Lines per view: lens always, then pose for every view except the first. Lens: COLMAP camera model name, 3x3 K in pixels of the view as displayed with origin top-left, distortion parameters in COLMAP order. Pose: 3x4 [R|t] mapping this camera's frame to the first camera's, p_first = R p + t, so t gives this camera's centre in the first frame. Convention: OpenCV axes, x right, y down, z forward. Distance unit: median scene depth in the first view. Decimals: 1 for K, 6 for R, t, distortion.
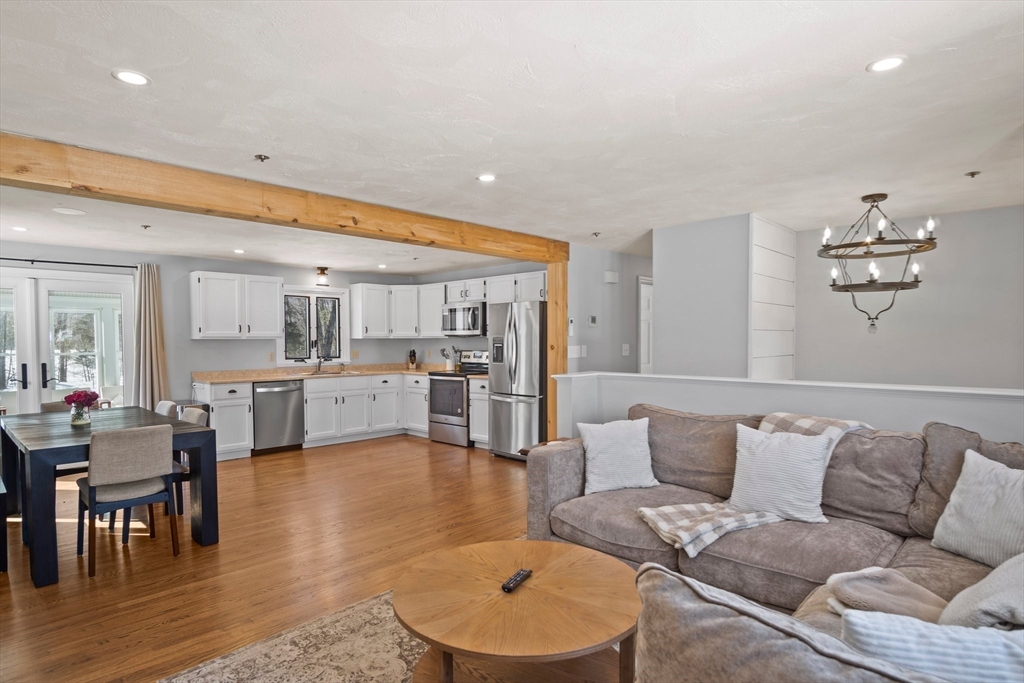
lens RADIAL K [[568.1, 0, 512.0], [0, 568.1, 341.5], [0, 0, 1]] dist [-0.001097, -0.000188]
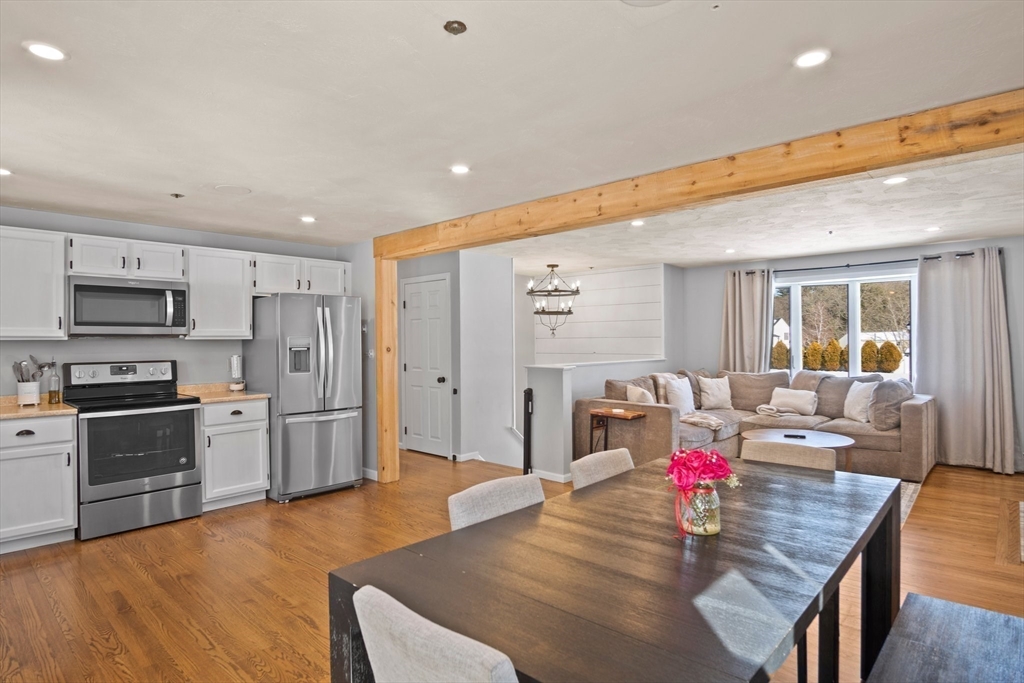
lens RADIAL K [[545.5, 0, 512.0], [0, 545.5, 341.5], [0, 0, 1]] dist [-0.000076, 0.000946]
pose [[-0.015033, 0.007185, 0.999861, -0.702440], [0.015246, 0.999860, -0.006955, 0.005375], [-0.999771, 0.015140, -0.015141, 0.684115]]
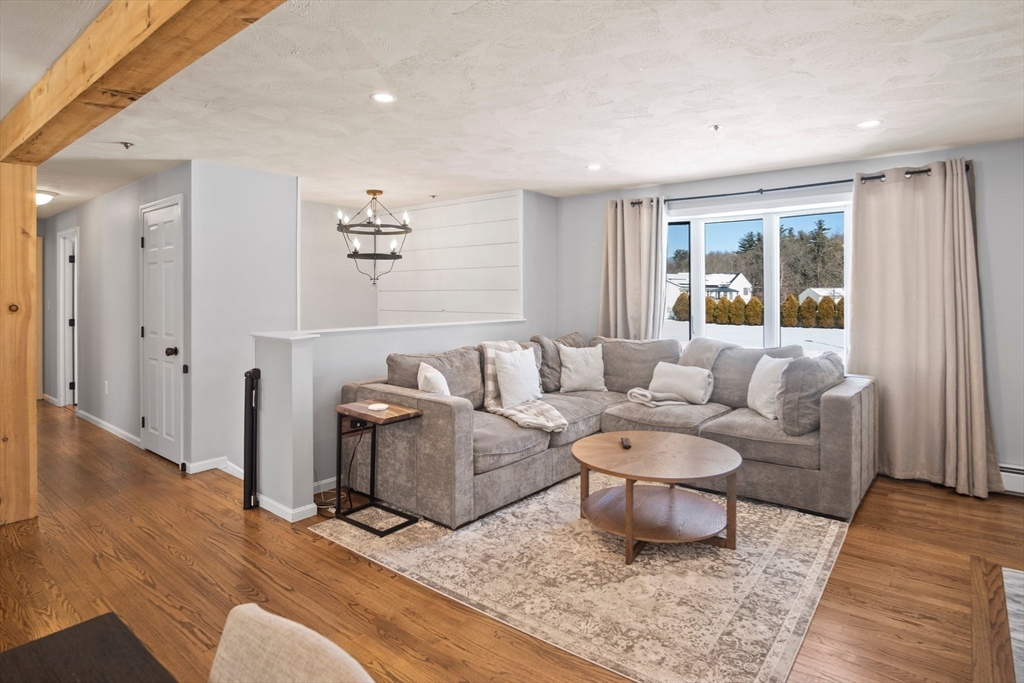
lens RADIAL K [[556.0, 0, 496.7], [0, 556.0, 295.6], [0, 0, 1]] dist [-0.003573, -0.000917]
pose [[-0.056401, 0.006683, 0.998386, -0.439067], [0.010693, 0.999924, -0.006089, 0.006027], [-0.998351, 0.010332, -0.056468, 0.456491]]
